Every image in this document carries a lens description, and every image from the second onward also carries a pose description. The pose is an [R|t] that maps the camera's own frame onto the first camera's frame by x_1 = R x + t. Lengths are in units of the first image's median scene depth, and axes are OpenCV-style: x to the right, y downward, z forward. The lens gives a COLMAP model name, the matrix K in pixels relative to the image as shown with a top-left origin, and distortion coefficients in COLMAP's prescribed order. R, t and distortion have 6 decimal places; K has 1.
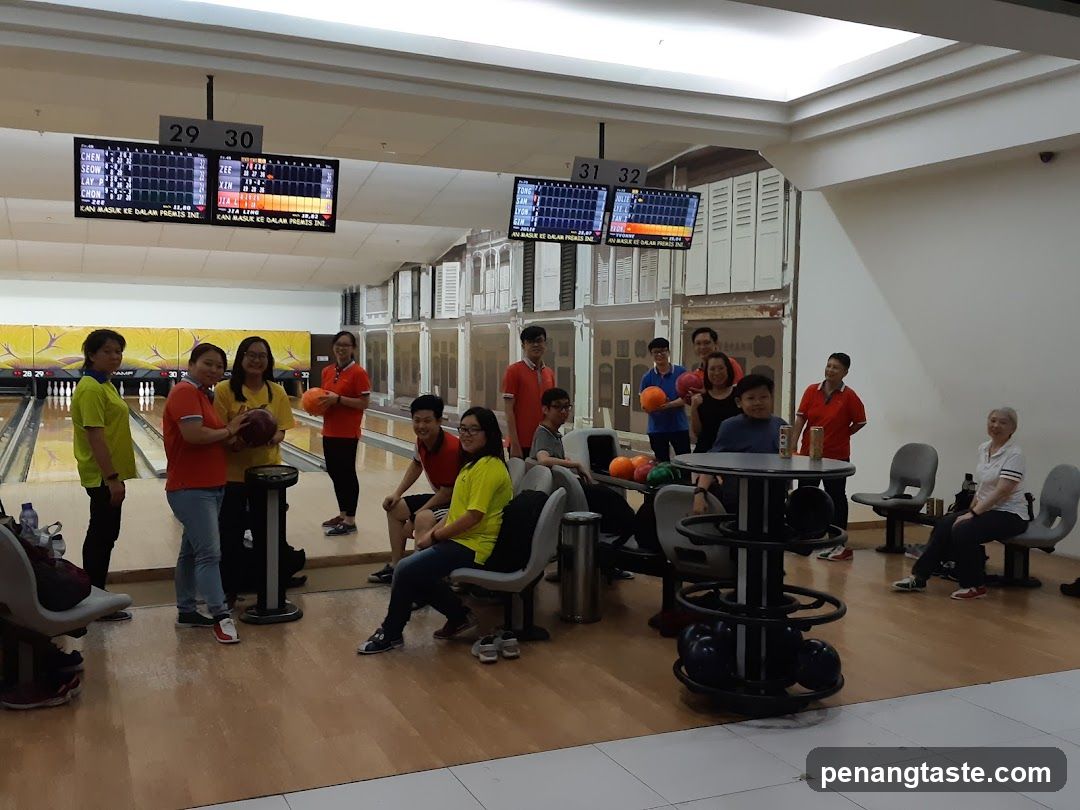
lens RADIAL K [[1035.3, 0, 540.0], [0, 1035.3, 405.0], [0, 0, 1]] dist [0.228708, -0.571805]
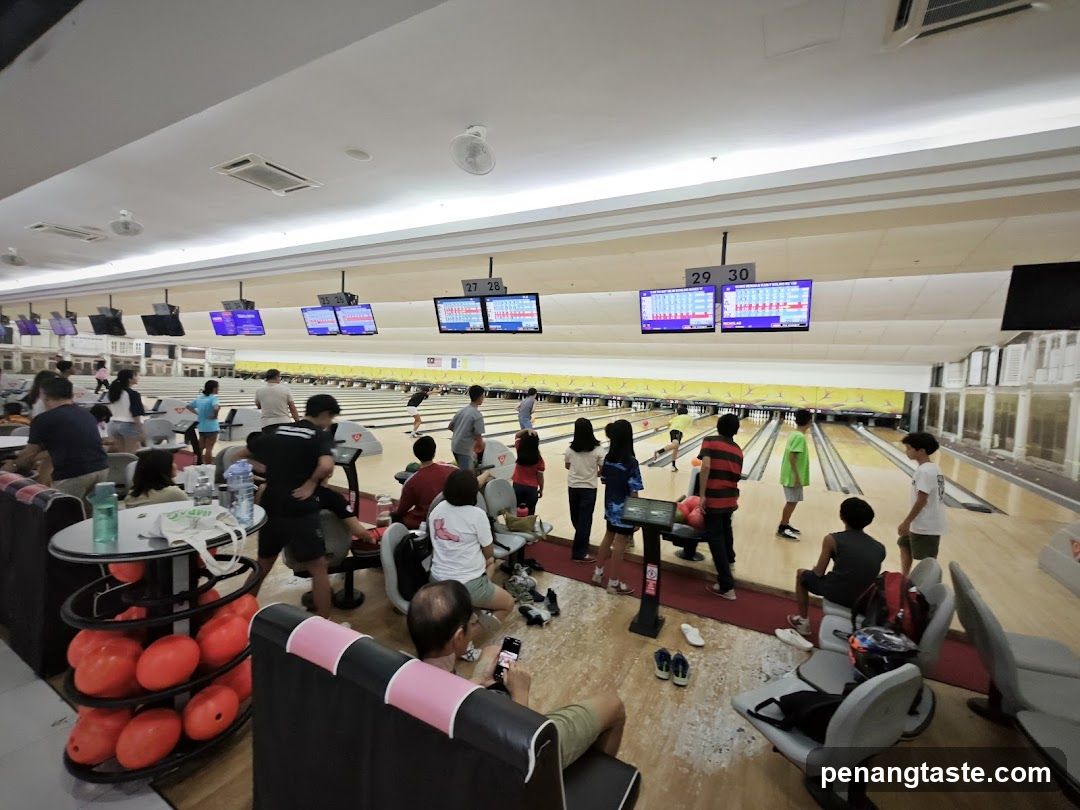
lens RADIAL K [[470.2, 0, 540.0], [0, 470.2, 405.0], [0, 0, 1]] dist [0.000038, -0.000010]
pose [[0.604841, 0.062590, -0.793882, 0.031111], [-0.079317, 0.996684, 0.018149, -0.023556], [0.792386, 0.051991, 0.607800, 0.161830]]
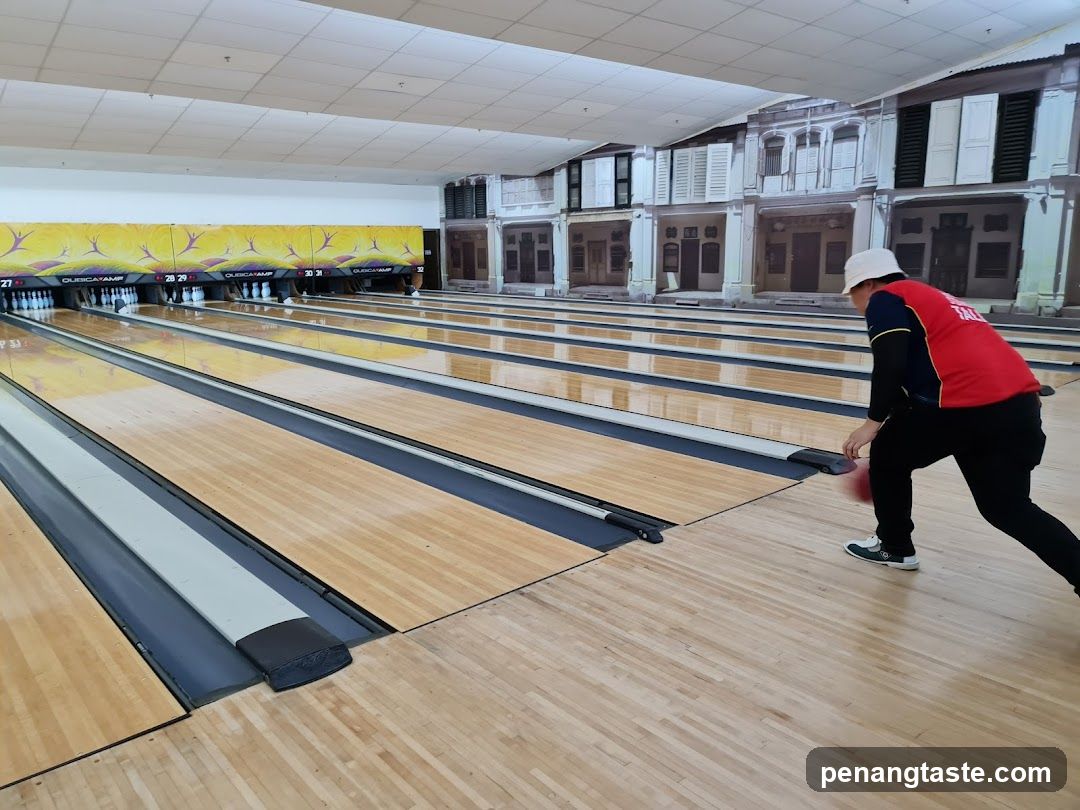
lens RADIAL K [[781.7, 0, 540.0], [0, 781.7, 405.0], [0, 0, 1]] dist [0.066589, -0.077970]
pose [[0.957954, -0.088184, 0.273036, -0.515357], [0.046179, 0.986579, 0.156621, -0.018998], [-0.283183, -0.137427, 0.949169, 0.329611]]
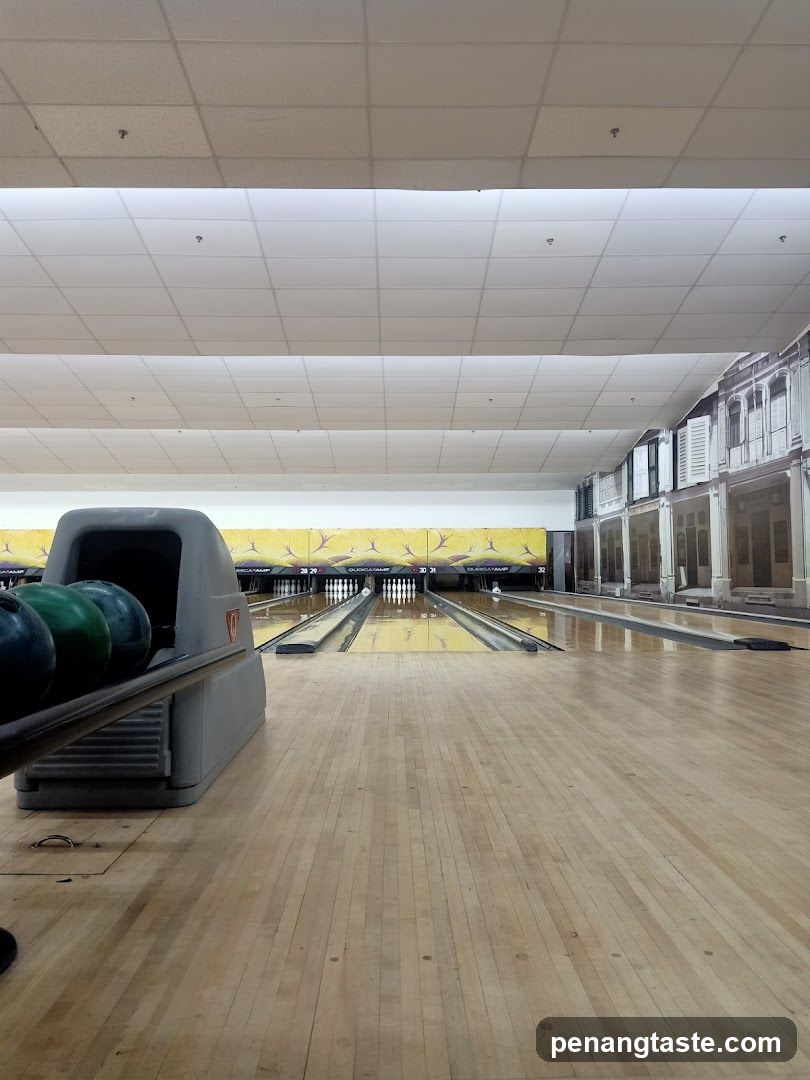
lens RADIAL K [[794.5, 0, 405.0], [0, 794.5, 540.0], [0, 0, 1]] dist [0.016564, 0.002519]
pose [[0.917780, -0.037592, -0.395305, -0.056025], [-0.000457, 0.995408, -0.095722, 0.026937], [0.397088, 0.088032, 0.913549, 0.346404]]
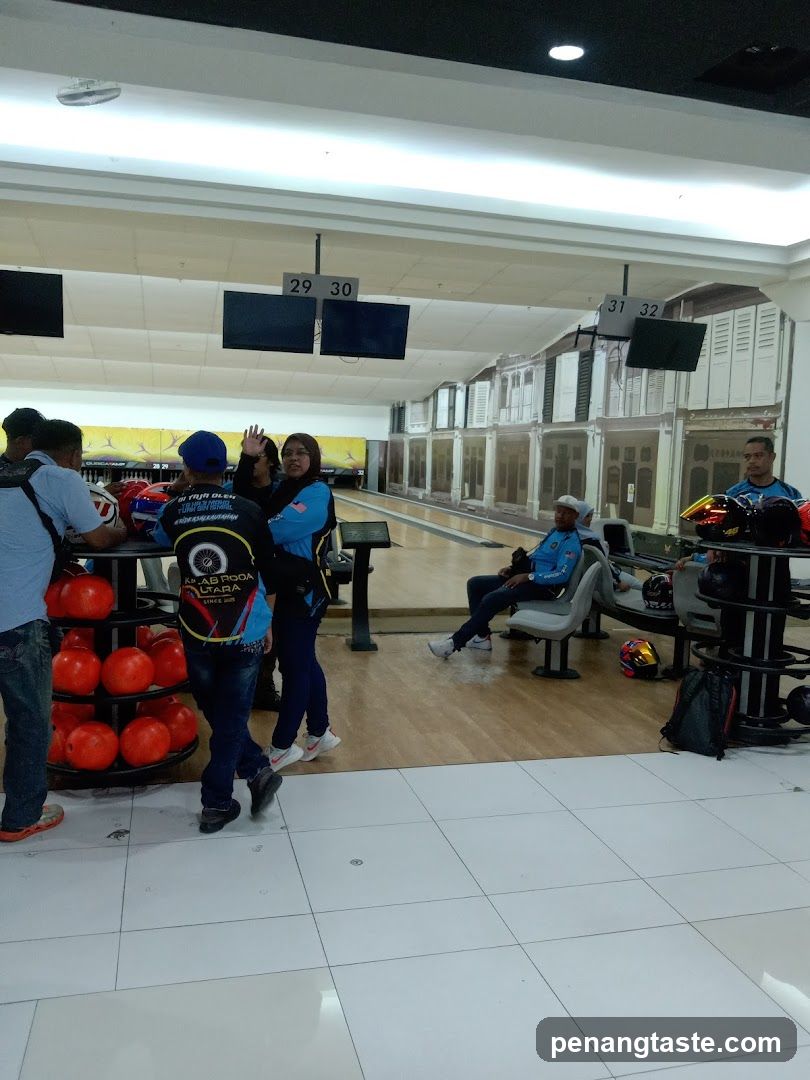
lens RADIAL K [[856.7, 0, 405.0], [0, 856.7, 540.0], [0, 0, 1]] dist [0.075465, -0.121238]
pose [[0.987175, 0.035149, -0.155724, -0.013042], [-0.028105, 0.998490, 0.047207, 0.003587], [0.157148, -0.042225, 0.986672, -0.016723]]
